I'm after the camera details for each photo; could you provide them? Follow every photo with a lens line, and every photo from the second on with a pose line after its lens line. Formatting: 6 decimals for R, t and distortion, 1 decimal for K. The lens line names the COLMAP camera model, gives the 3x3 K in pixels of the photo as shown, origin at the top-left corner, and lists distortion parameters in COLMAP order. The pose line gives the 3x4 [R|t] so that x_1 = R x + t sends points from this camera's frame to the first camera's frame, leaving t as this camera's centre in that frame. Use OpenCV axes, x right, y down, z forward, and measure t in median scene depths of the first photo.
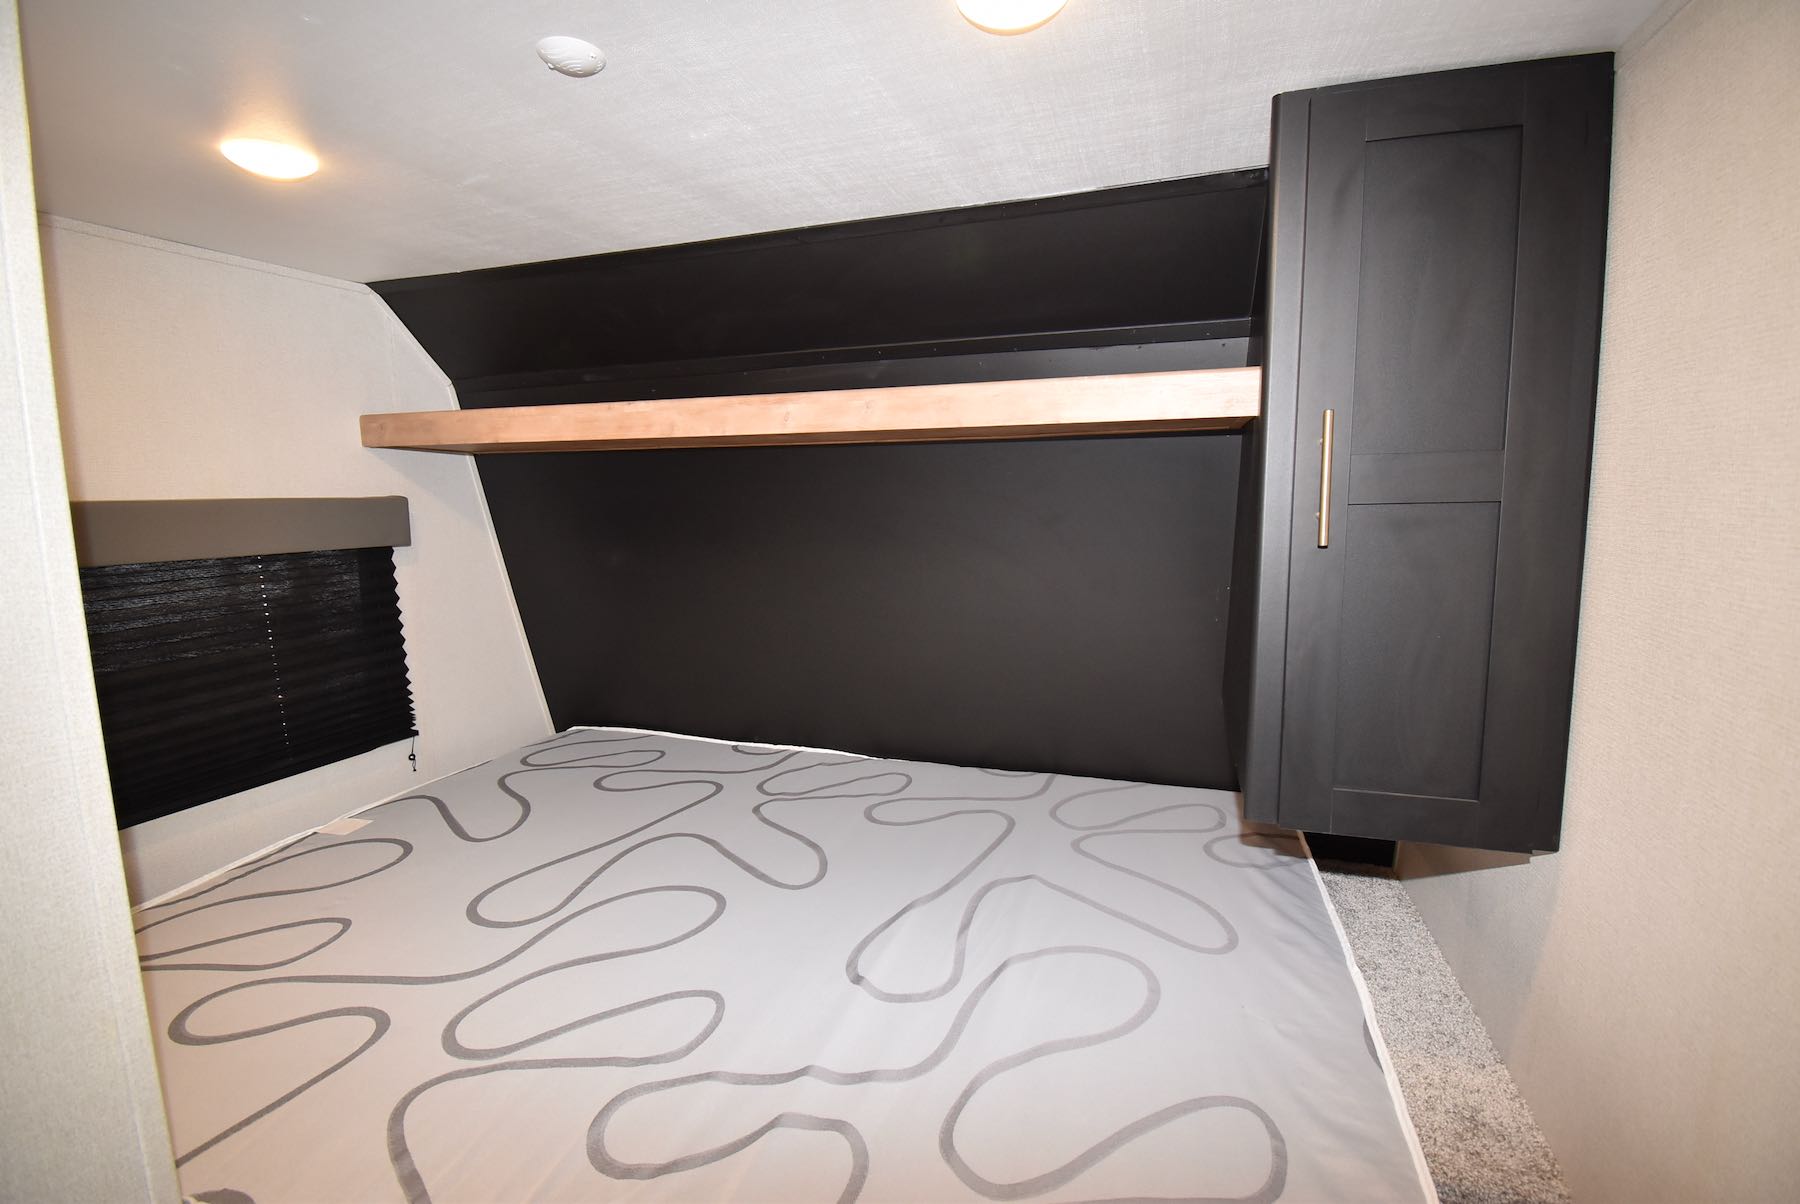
lens RADIAL K [[794.7, 0, 901.0], [0, 794.7, 592.3], [0, 0, 1]] dist [0.006683, -0.018122]
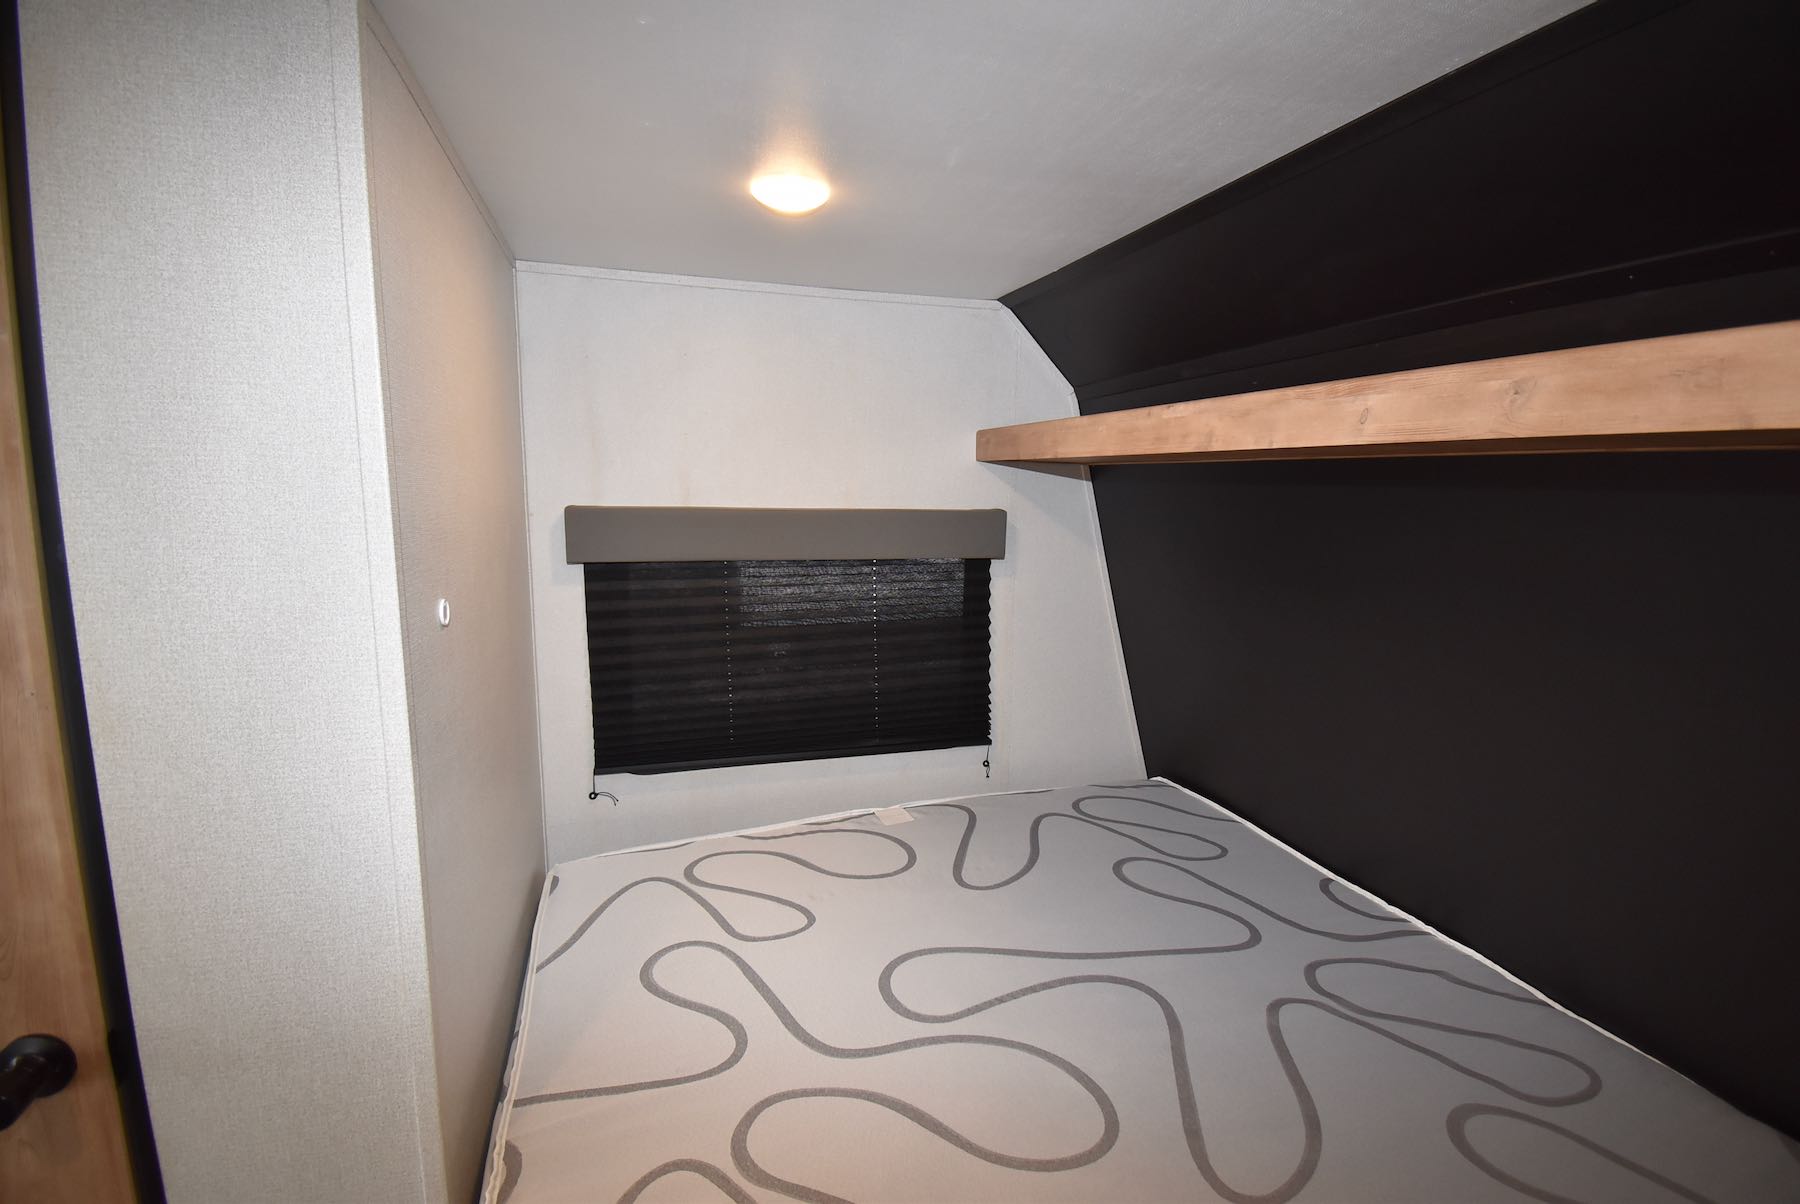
lens RADIAL K [[794.7, 0, 888.1], [0, 794.7, 597.4], [0, 0, 1]] dist [0.006683, -0.018122]
pose [[0.595741, 0.132417, -0.792186, 0.108762], [-0.121737, 0.989807, 0.073901, -0.077314], [0.793897, 0.052413, 0.605789, 0.323531]]
